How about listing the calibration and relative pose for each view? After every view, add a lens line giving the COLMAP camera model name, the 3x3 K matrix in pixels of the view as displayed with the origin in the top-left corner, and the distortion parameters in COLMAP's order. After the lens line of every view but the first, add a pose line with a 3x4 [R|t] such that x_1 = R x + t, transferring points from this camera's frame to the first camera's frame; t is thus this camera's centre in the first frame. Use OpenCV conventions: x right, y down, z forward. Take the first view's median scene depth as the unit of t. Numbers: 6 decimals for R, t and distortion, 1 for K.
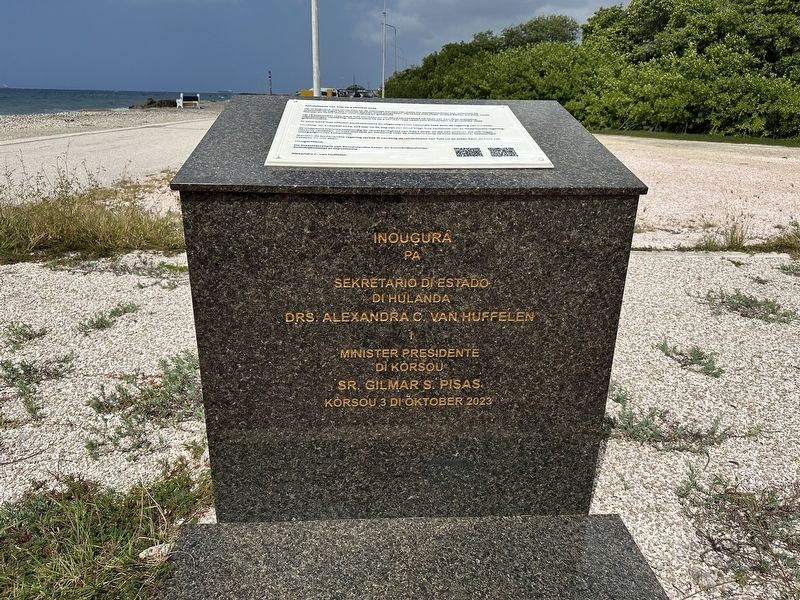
lens RADIAL K [[557.1, 0, 400.0], [0, 557.1, 300.0], [0, 0, 1]] dist [0.002306, -0.009722]
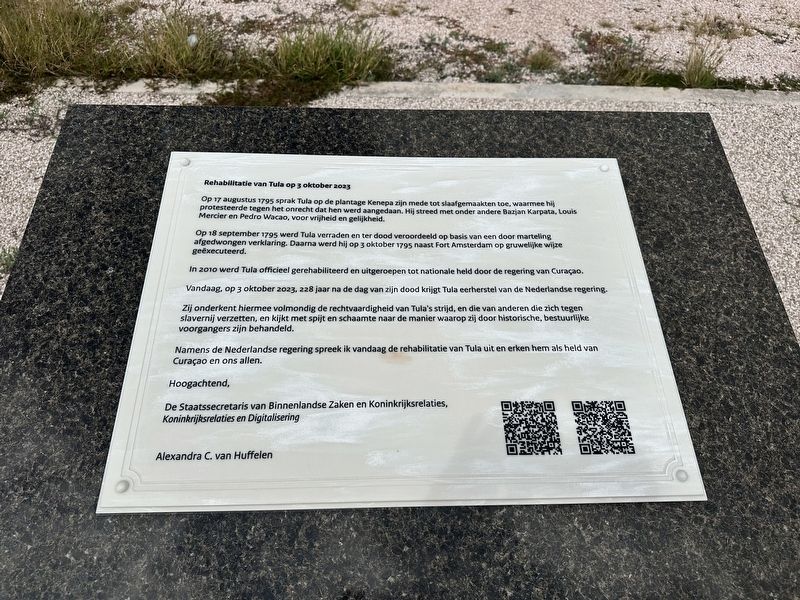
lens RADIAL K [[557.1, 0, 400.0], [0, 557.1, 300.0], [0, 0, 1]] dist [0.002306, -0.009722]
pose [[0.999429, 0.032562, -0.009031, 0.010391], [-0.024424, 0.880789, 0.472879, -0.550004], [0.023352, -0.472388, 0.881081, 0.588941]]
